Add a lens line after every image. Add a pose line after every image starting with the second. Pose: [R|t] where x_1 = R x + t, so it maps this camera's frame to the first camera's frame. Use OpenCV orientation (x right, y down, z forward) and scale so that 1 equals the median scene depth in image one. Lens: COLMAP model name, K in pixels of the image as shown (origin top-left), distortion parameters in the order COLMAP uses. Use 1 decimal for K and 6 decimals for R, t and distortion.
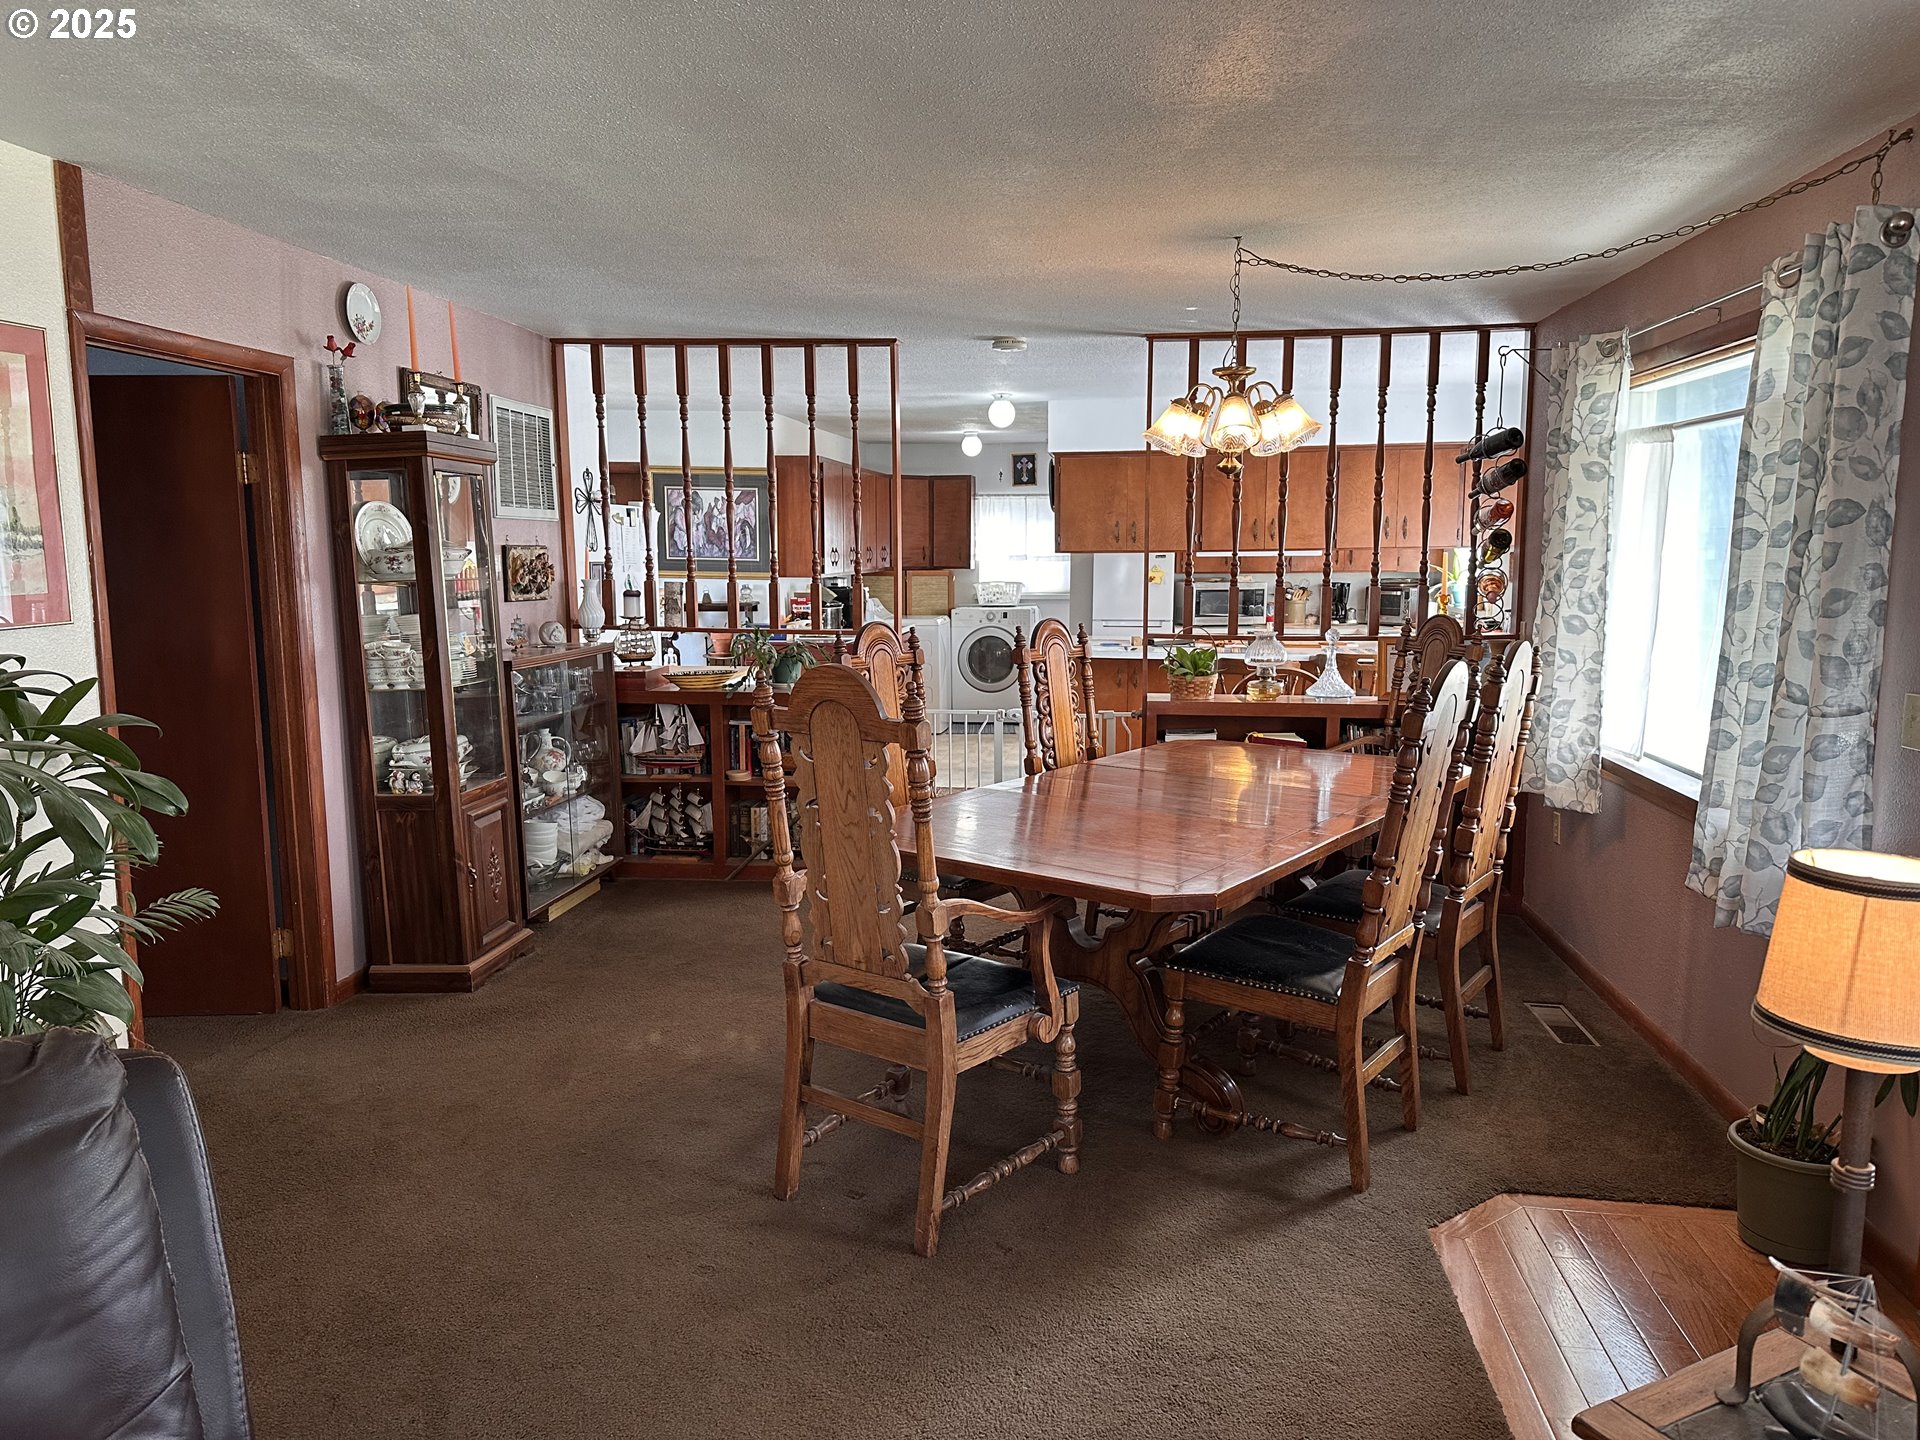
lens RADIAL K [[1352.6, 0, 960.0], [0, 1352.6, 720.0], [0, 0, 1]] dist [0.034313, -0.043475]
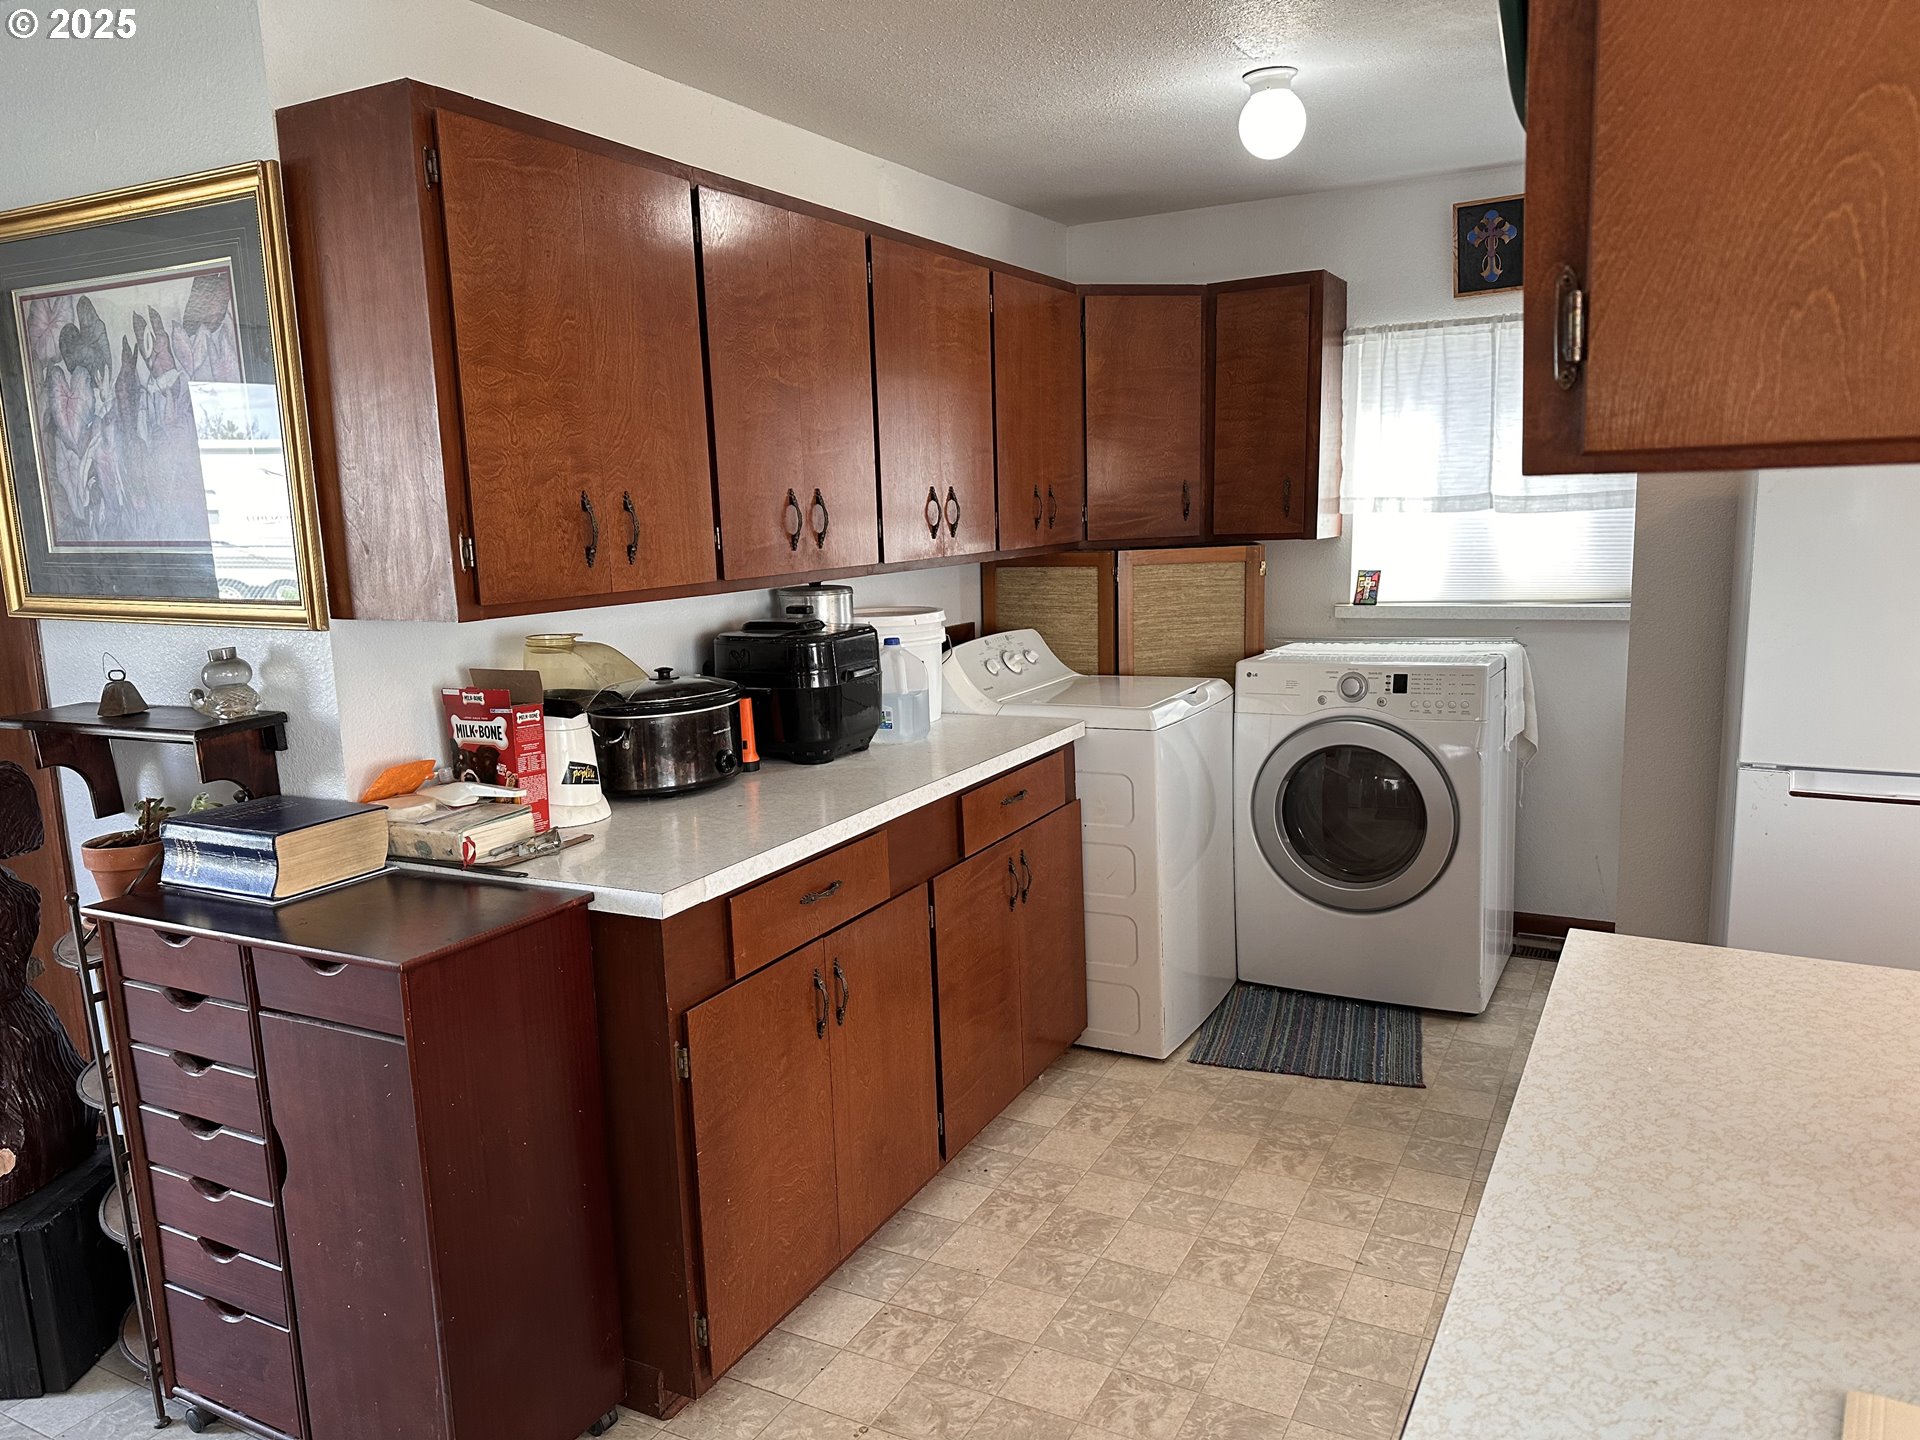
lens RADIAL K [[1352.6, 0, 960.0], [0, 1352.6, 720.0], [0, 0, 1]] dist [0.034313, -0.043475]
pose [[0.931748, 0.025172, -0.362231, 0.051967], [-0.012170, 0.999199, 0.038132, -0.078280], [0.362901, -0.031121, 0.931308, 0.649710]]
